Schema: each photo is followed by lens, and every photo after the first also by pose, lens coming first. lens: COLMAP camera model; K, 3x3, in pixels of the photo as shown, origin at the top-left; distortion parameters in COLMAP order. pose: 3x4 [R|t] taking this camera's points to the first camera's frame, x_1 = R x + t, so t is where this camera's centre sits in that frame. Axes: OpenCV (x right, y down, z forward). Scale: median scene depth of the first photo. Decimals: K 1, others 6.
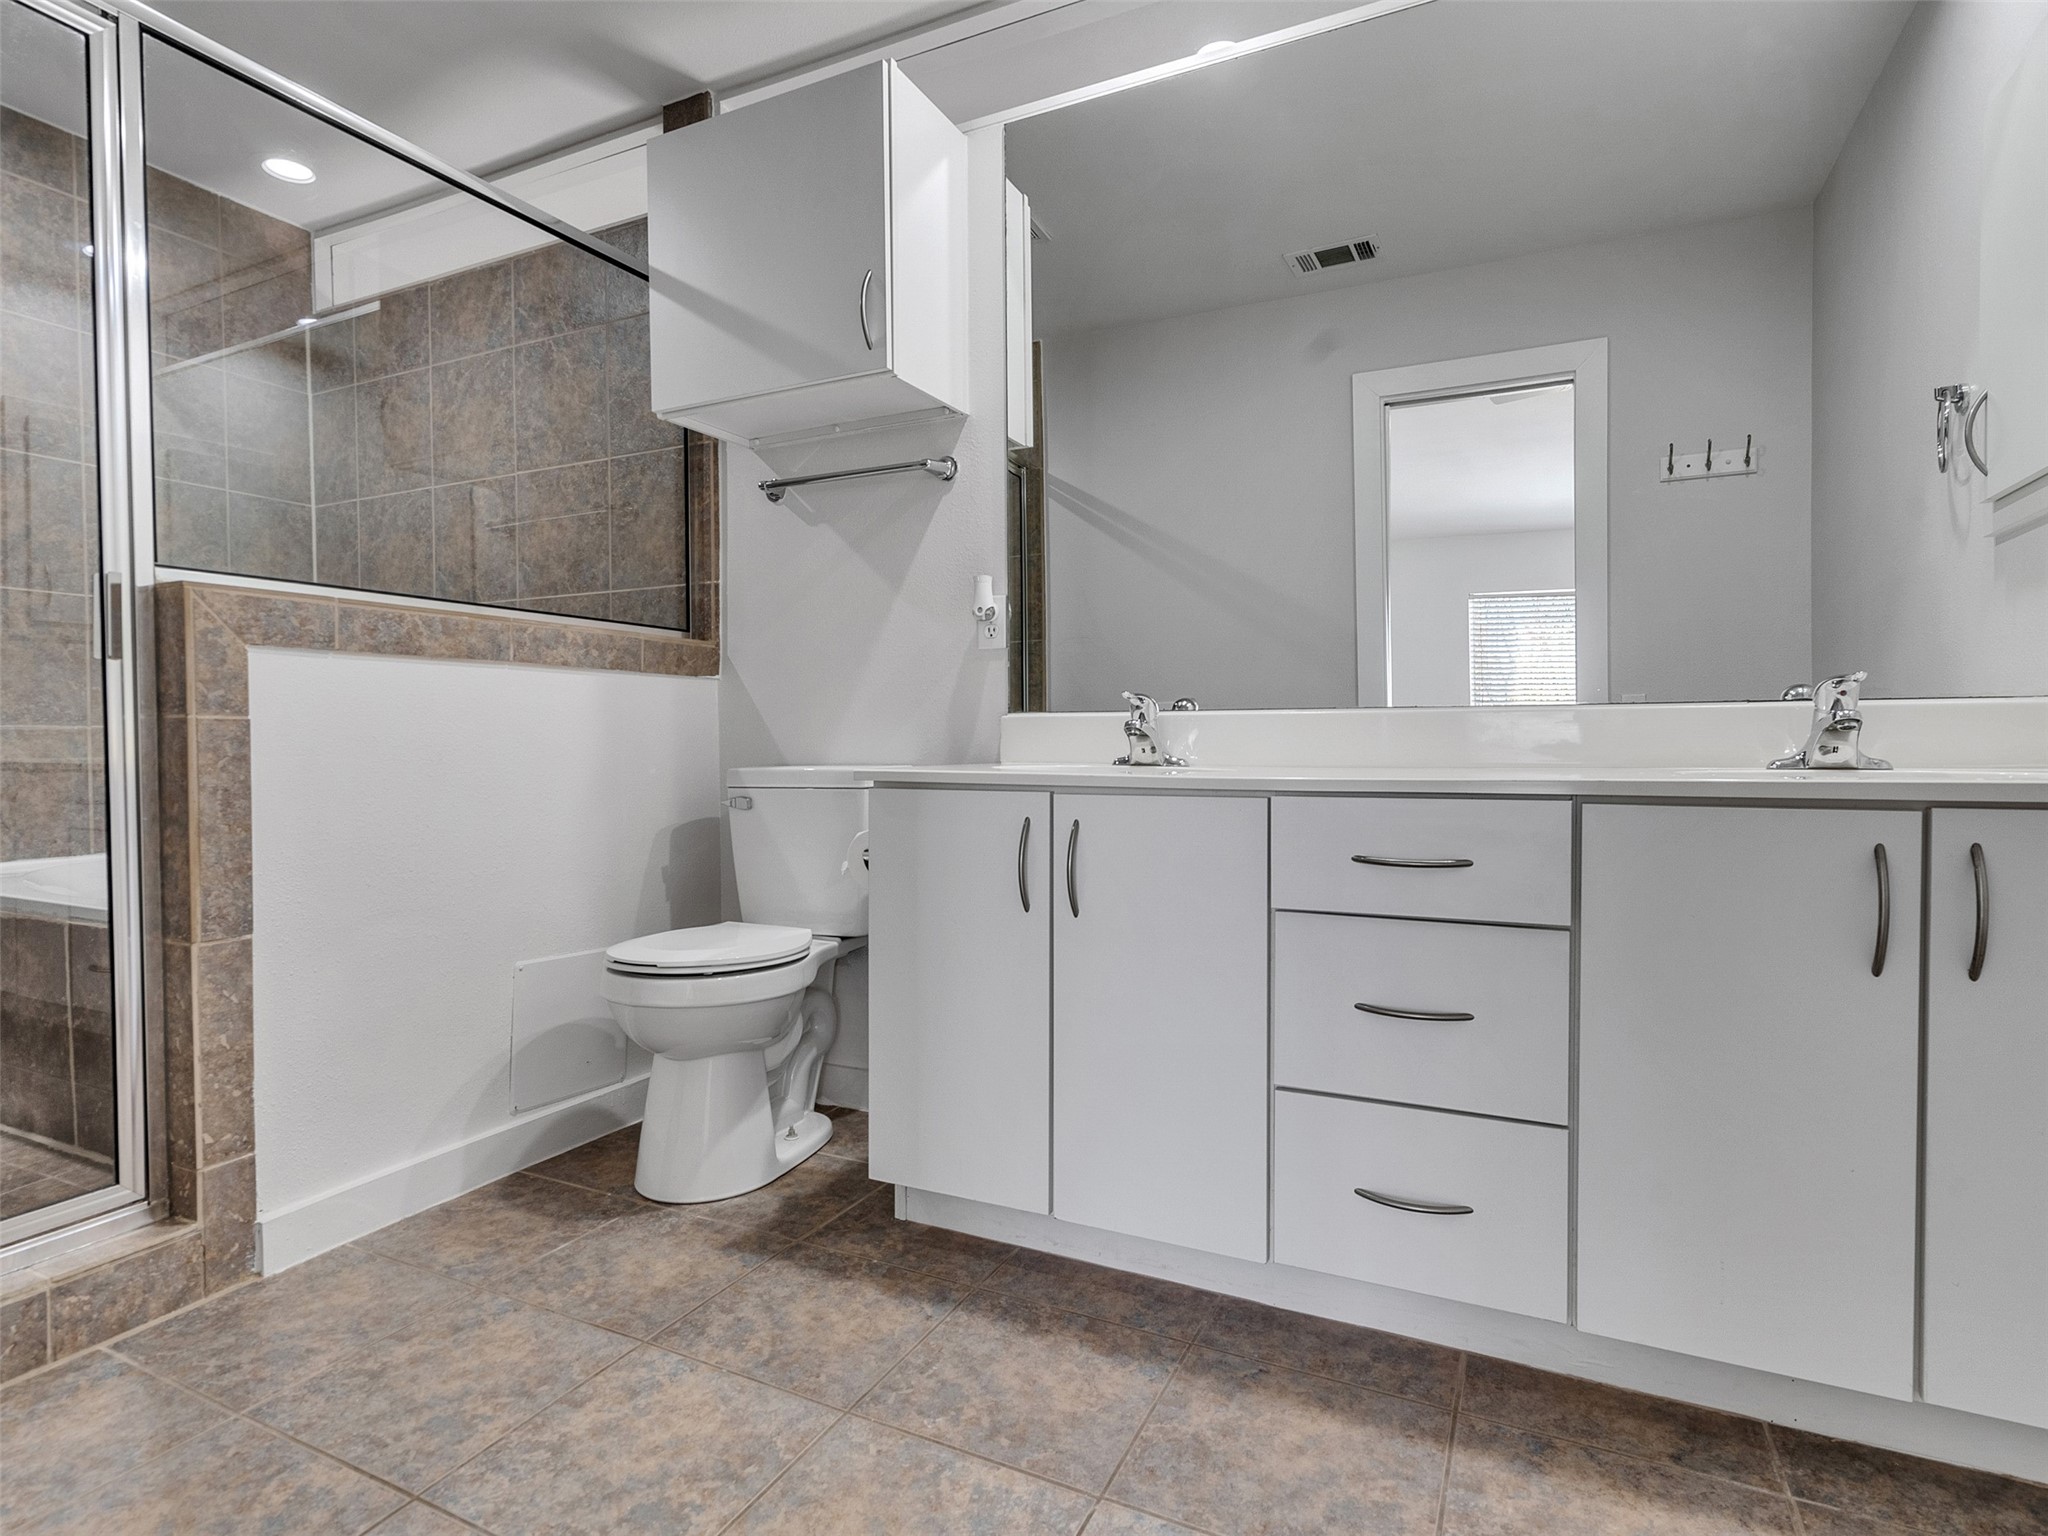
lens RADIAL K [[1081.4, 0, 1010.8], [0, 1081.4, 758.4], [0, 0, 1]] dist [-0.001431, 0.003952]
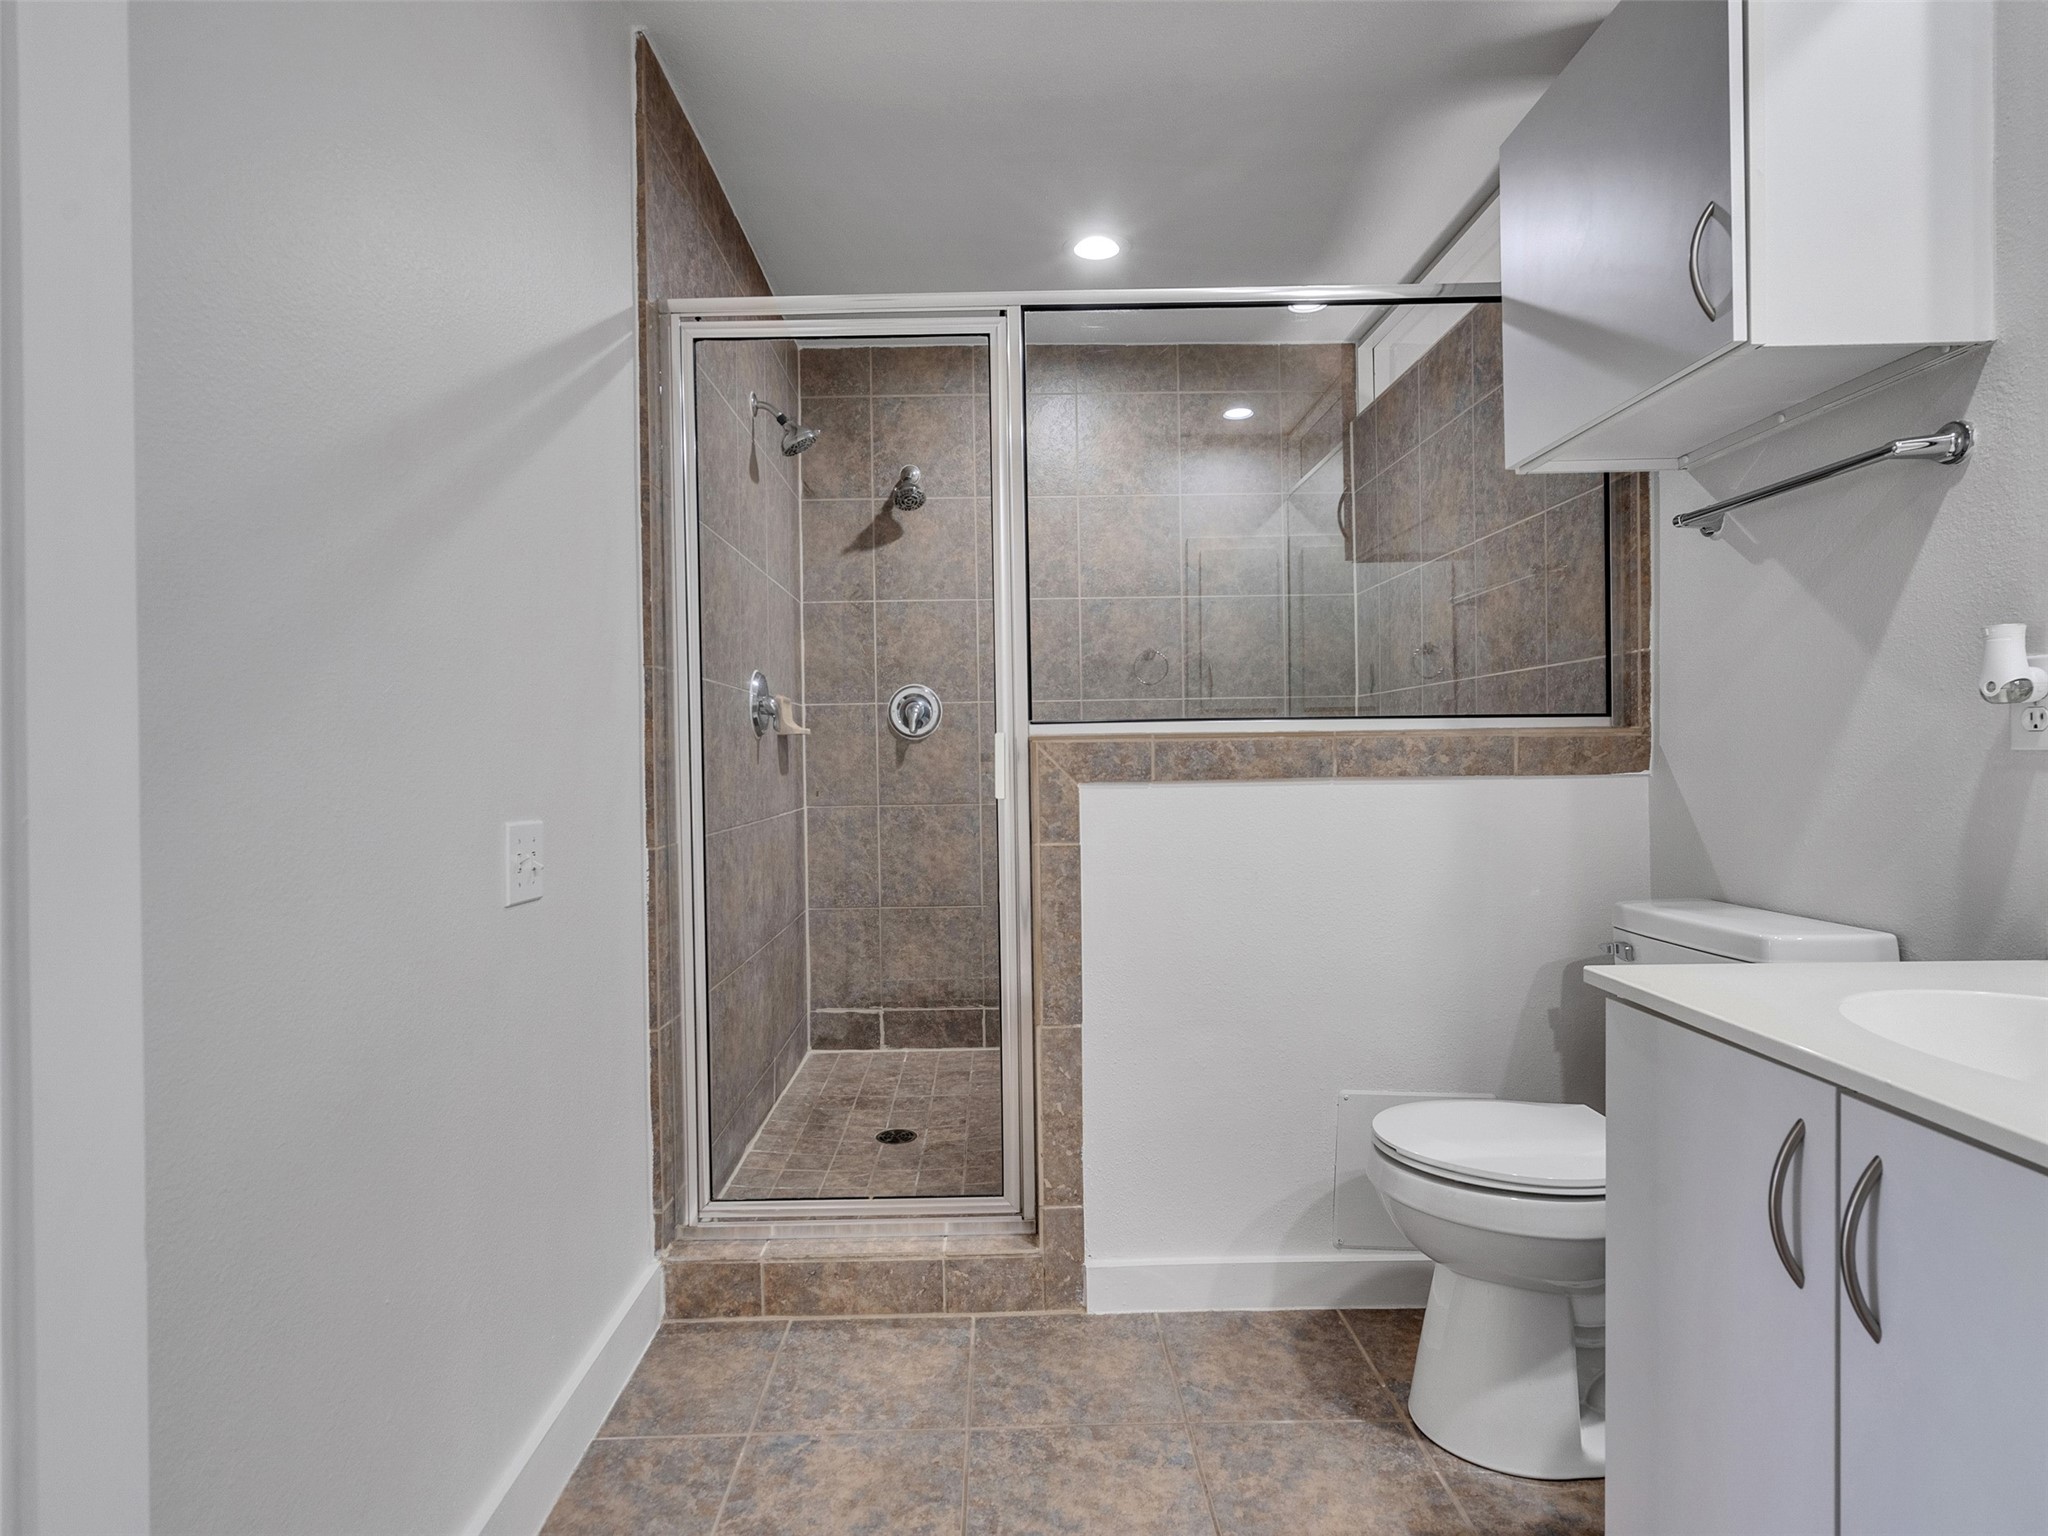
lens RADIAL K [[1081.4, 0, 1013.8], [0, 1081.4, 763.9], [0, 0, 1]] dist [-0.001431, 0.003952]
pose [[0.455773, 0.007018, -0.890068, 0.280719], [-0.003177, 0.999975, 0.006257, -0.113335], [0.890090, -0.000024, 0.455784, 0.328444]]
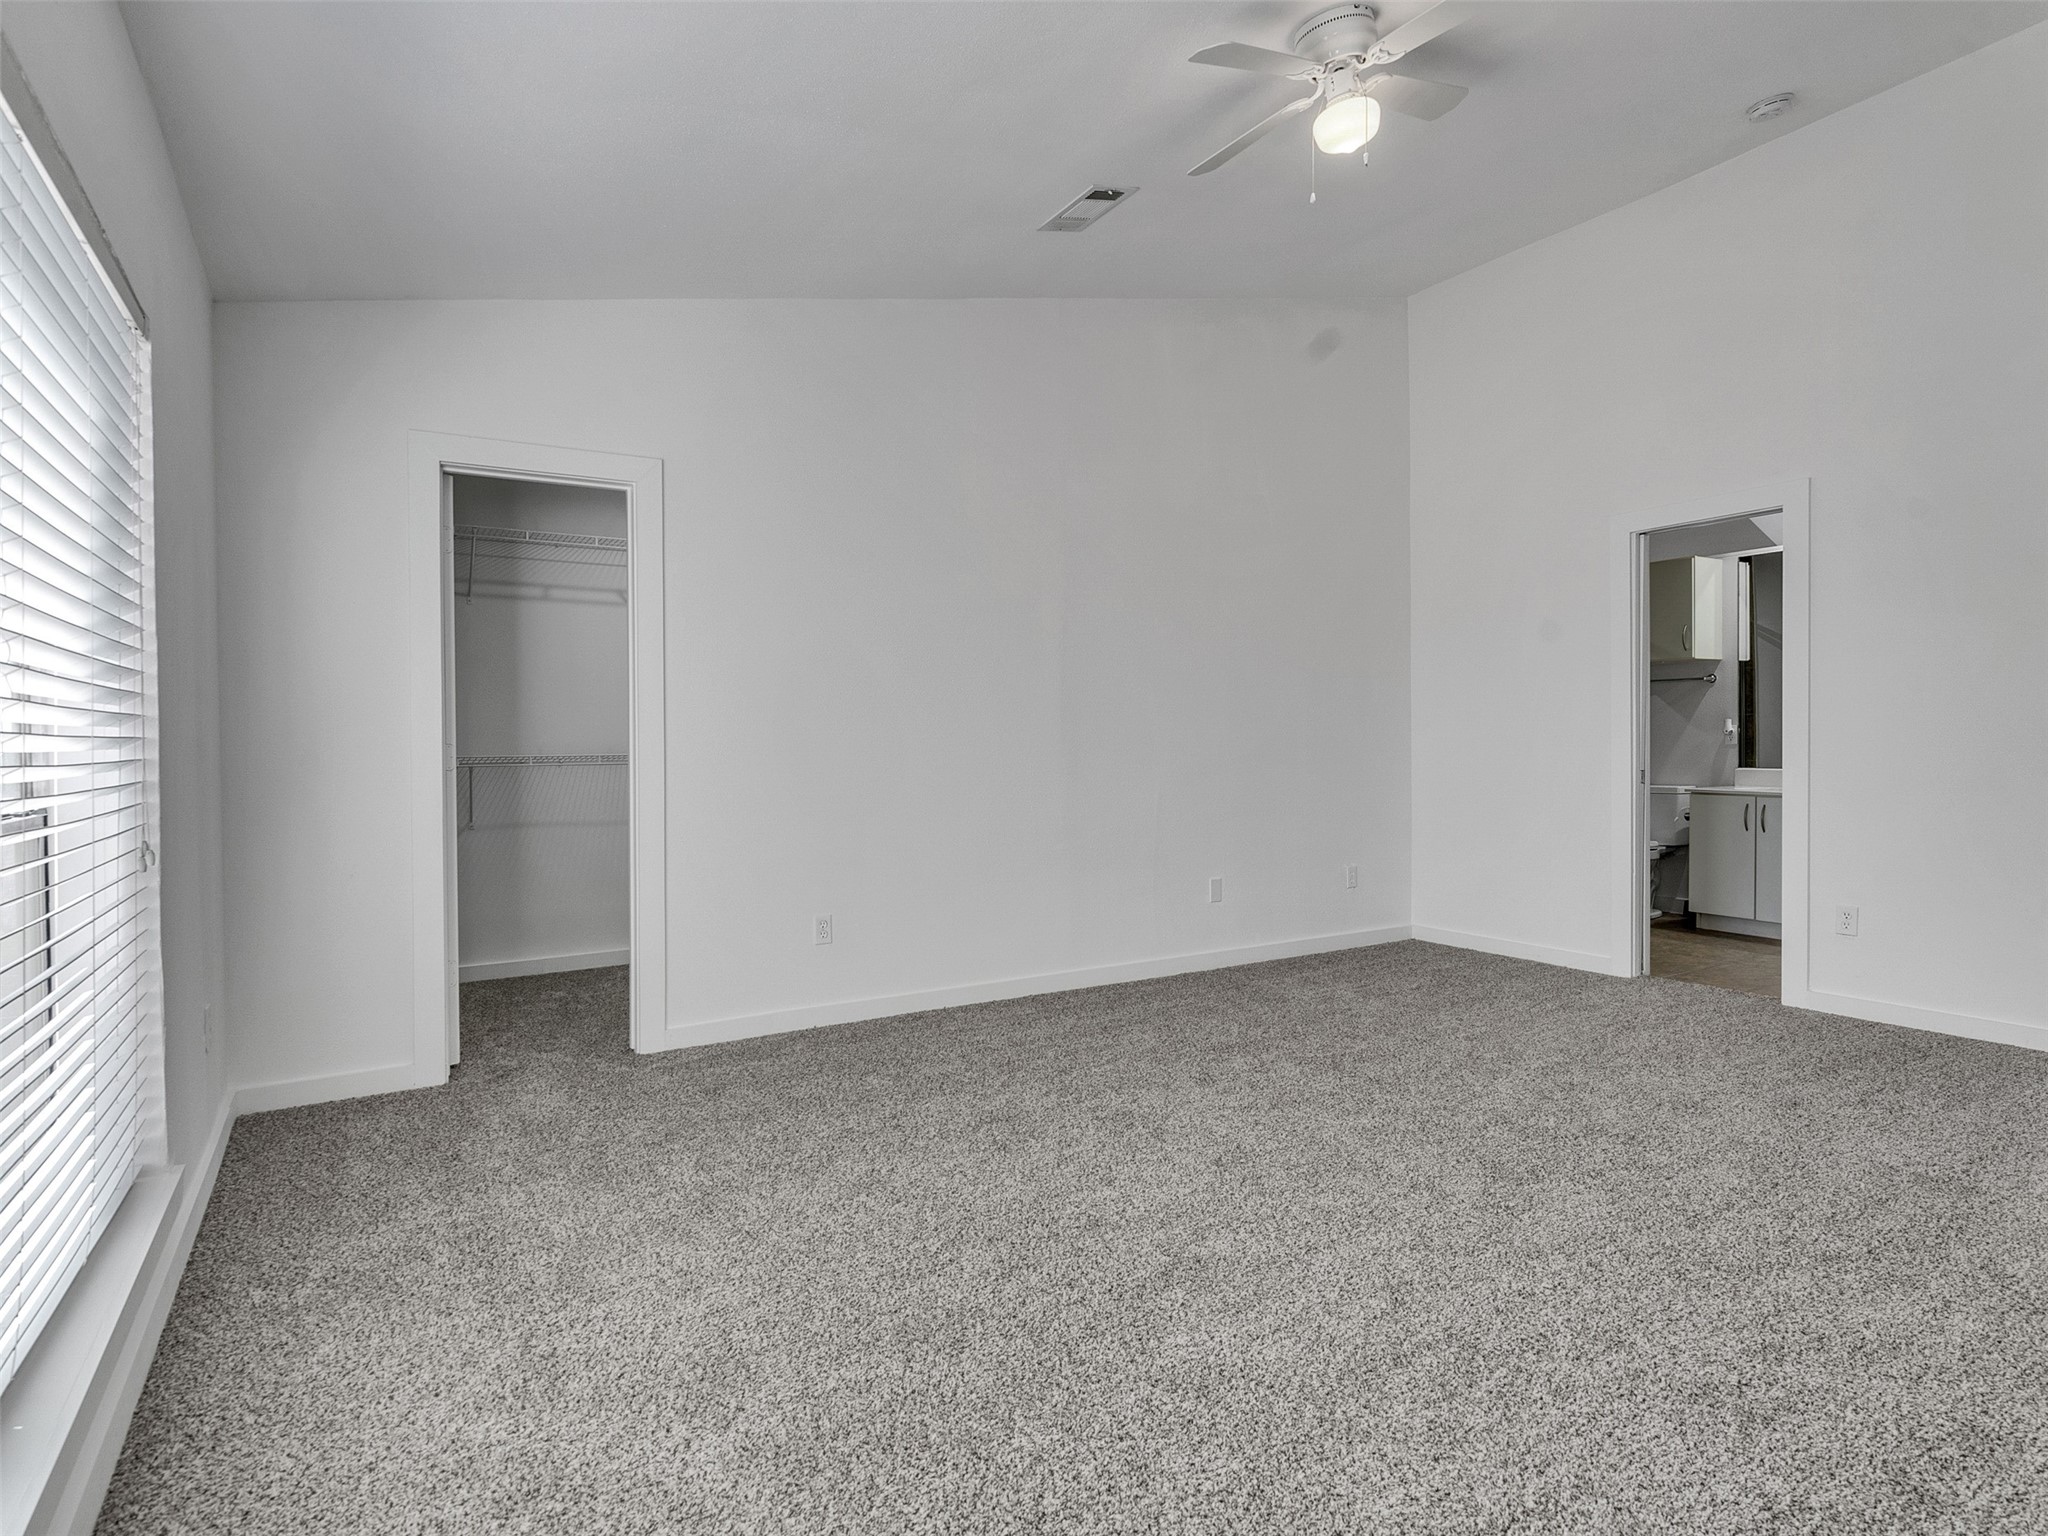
lens RADIAL K [[1081.4, 0, 1014.1], [0, 1081.4, 765.5], [0, 0, 1]] dist [-0.001431, 0.003952]
pose [[0.839555, 0.009453, -0.543193, -0.062783], [-0.011962, 0.999928, -0.001088, -0.029696], [0.543143, 0.007412, 0.839607, -2.648384]]
